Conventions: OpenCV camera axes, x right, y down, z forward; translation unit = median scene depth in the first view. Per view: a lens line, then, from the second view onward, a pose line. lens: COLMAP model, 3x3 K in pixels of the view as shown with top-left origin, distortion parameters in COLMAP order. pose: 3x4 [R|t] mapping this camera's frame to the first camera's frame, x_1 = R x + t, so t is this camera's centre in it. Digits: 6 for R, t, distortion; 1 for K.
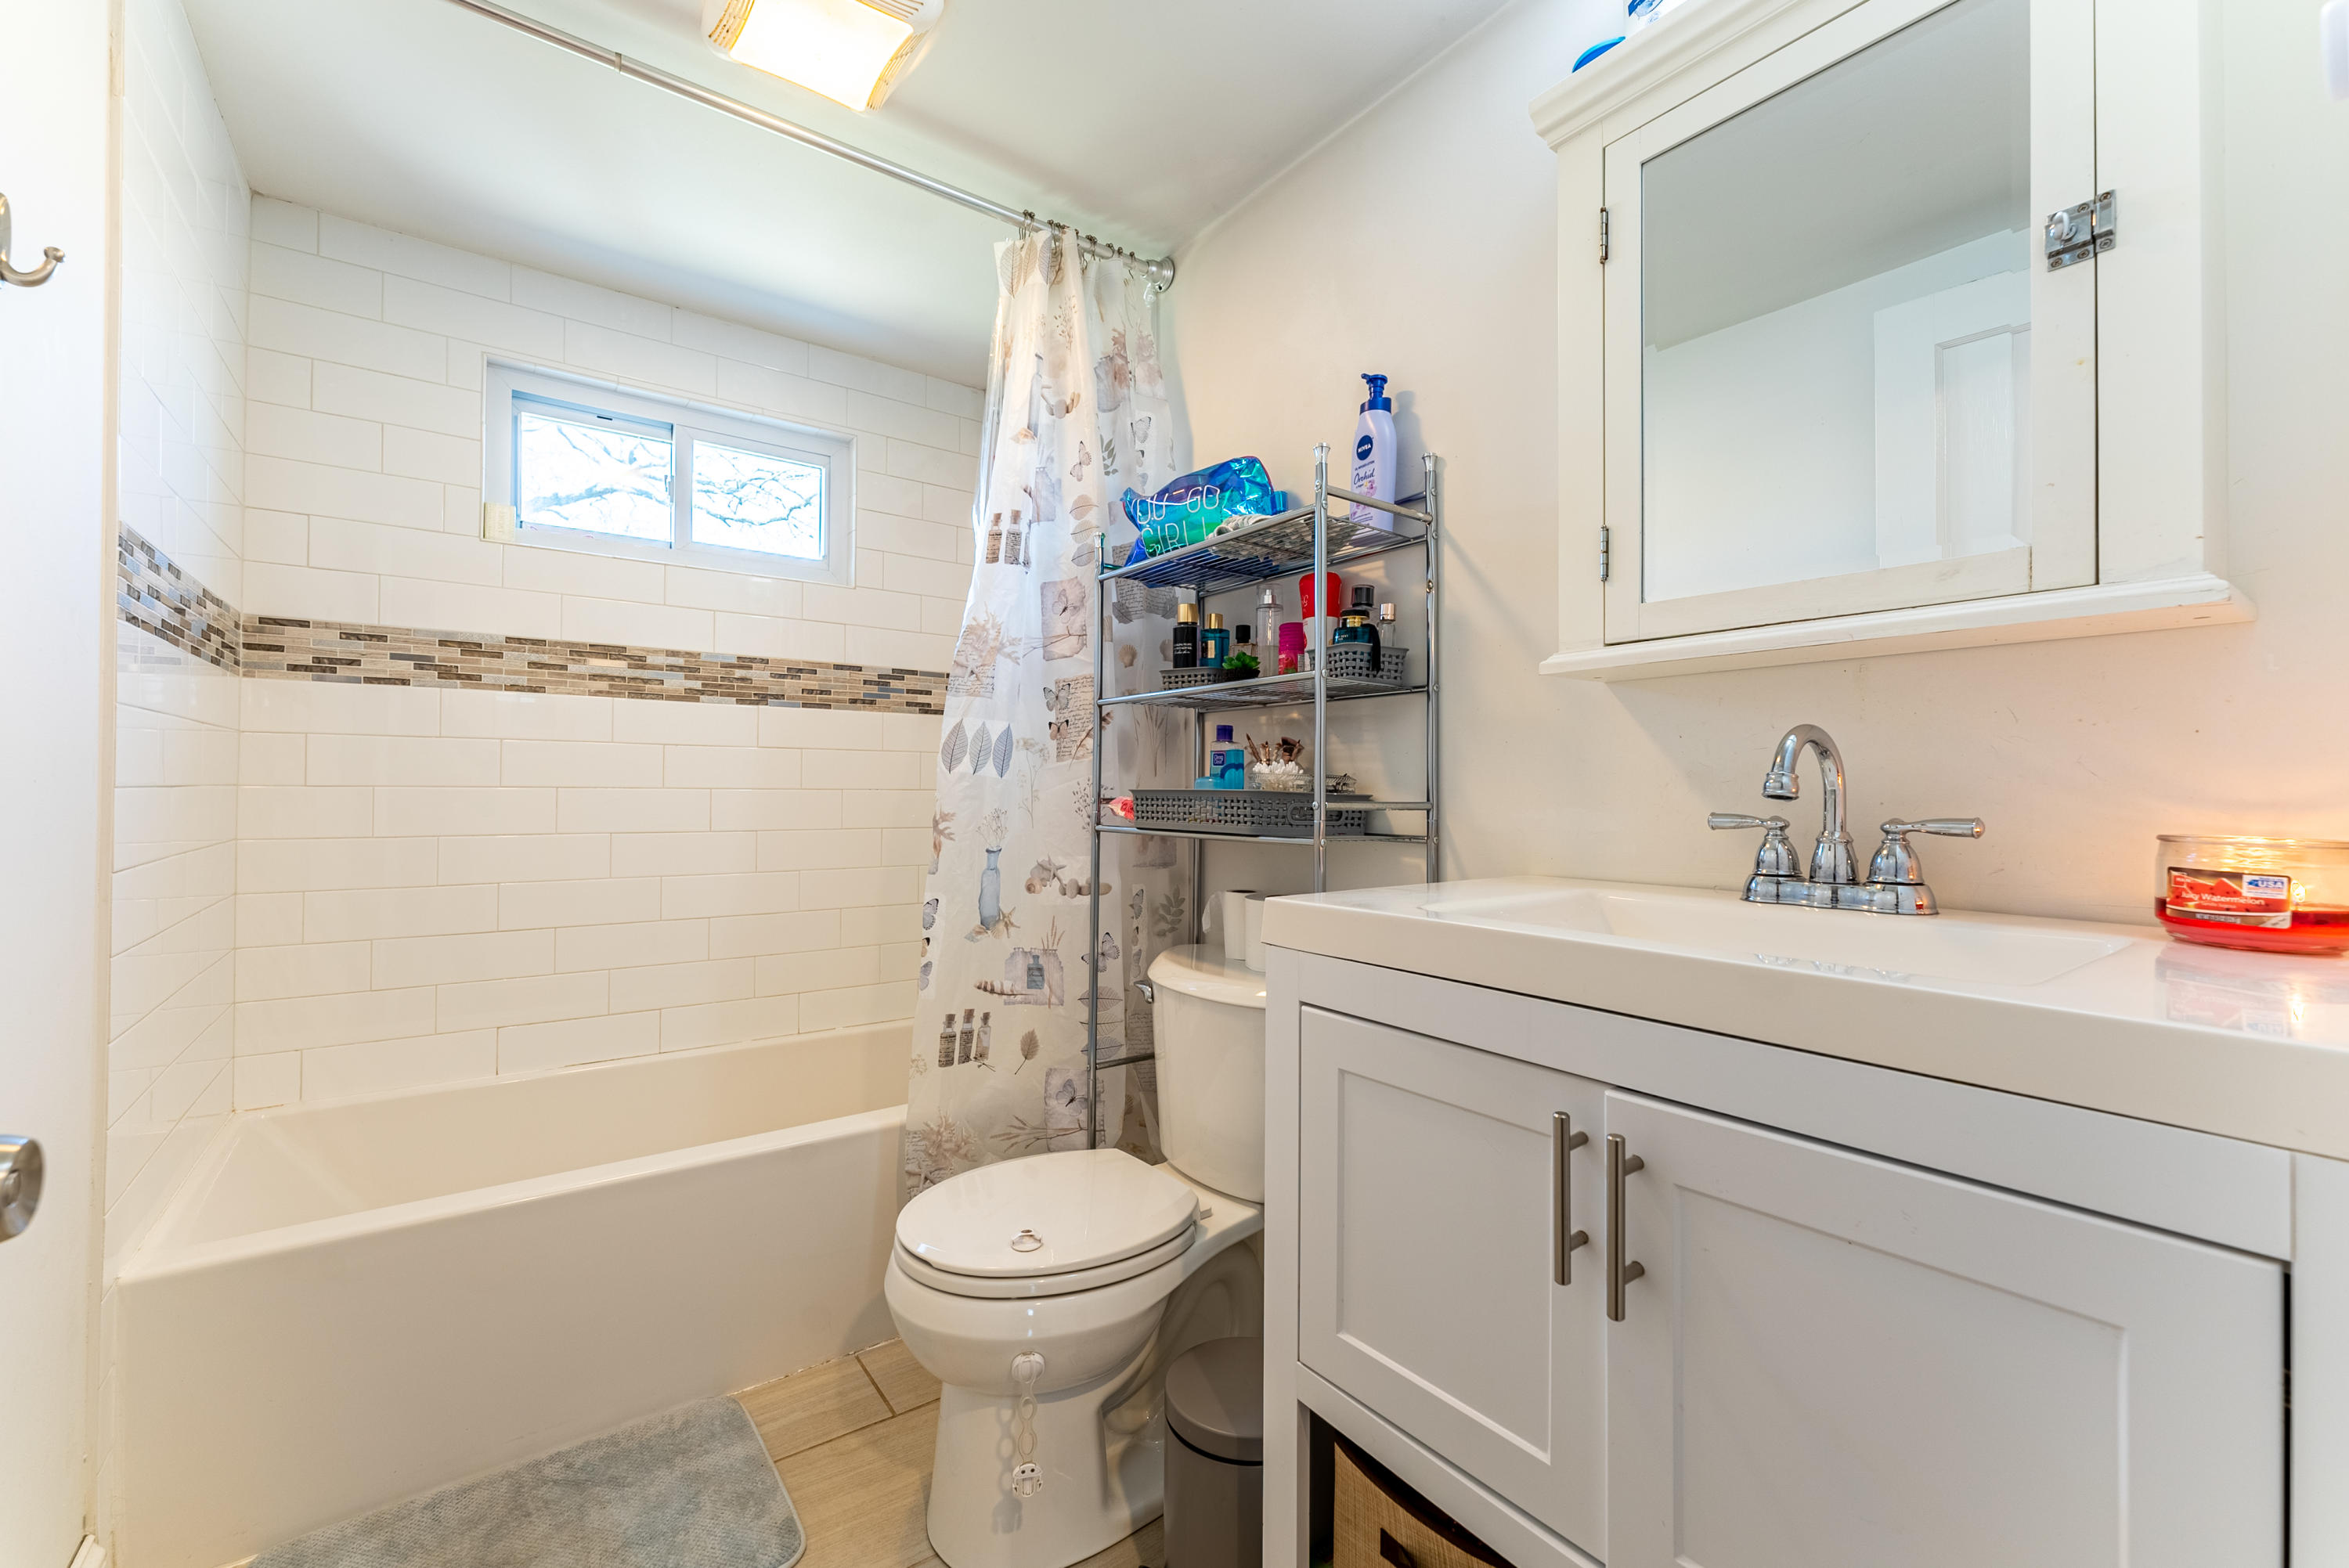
lens RADIAL K [[960.8, 0, 1174.5], [0, 960.8, 784.0], [0, 0, 1]] dist [0.000052, -0.000553]
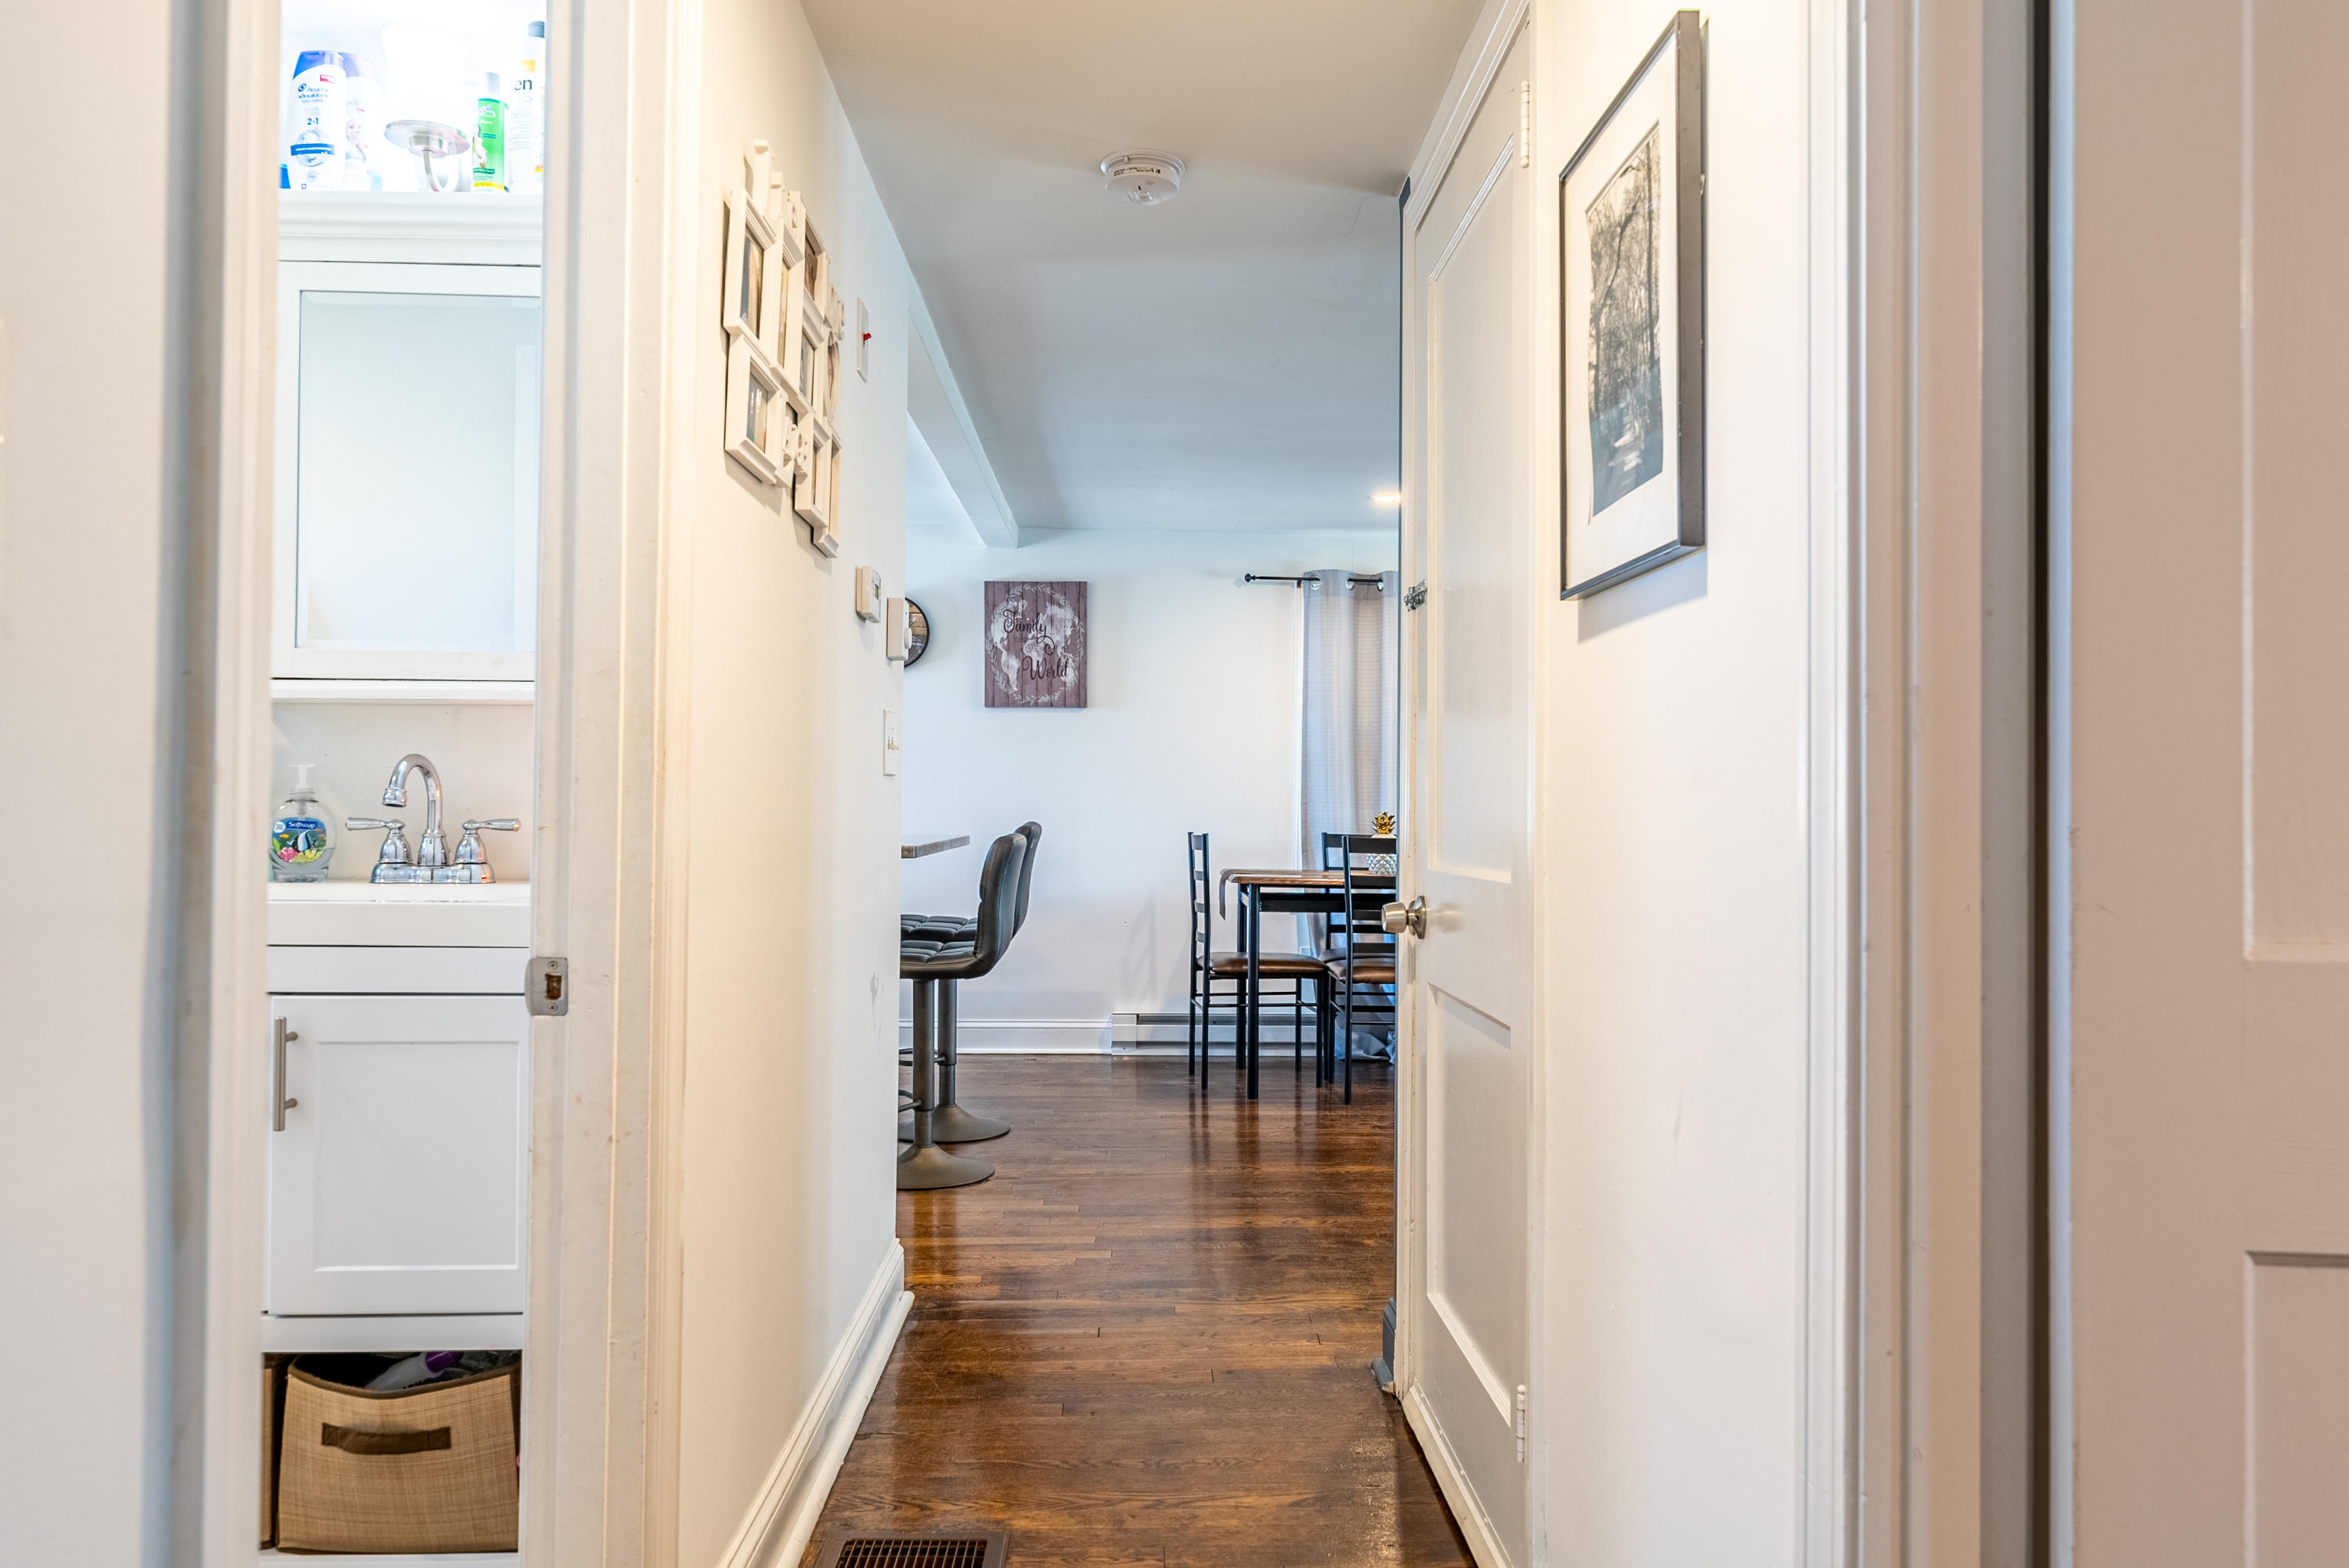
lens RADIAL K [[1620.4, 0, 1174.5], [0, 1620.4, 784.0], [0, 0, 1]] dist [0.021561, -0.002549]
pose [[0.568211, 0.007916, 0.822845, -0.672525], [-0.009806, 0.999948, -0.002848, -0.021307], [-0.822824, -0.006450, 0.568259, -1.272510]]
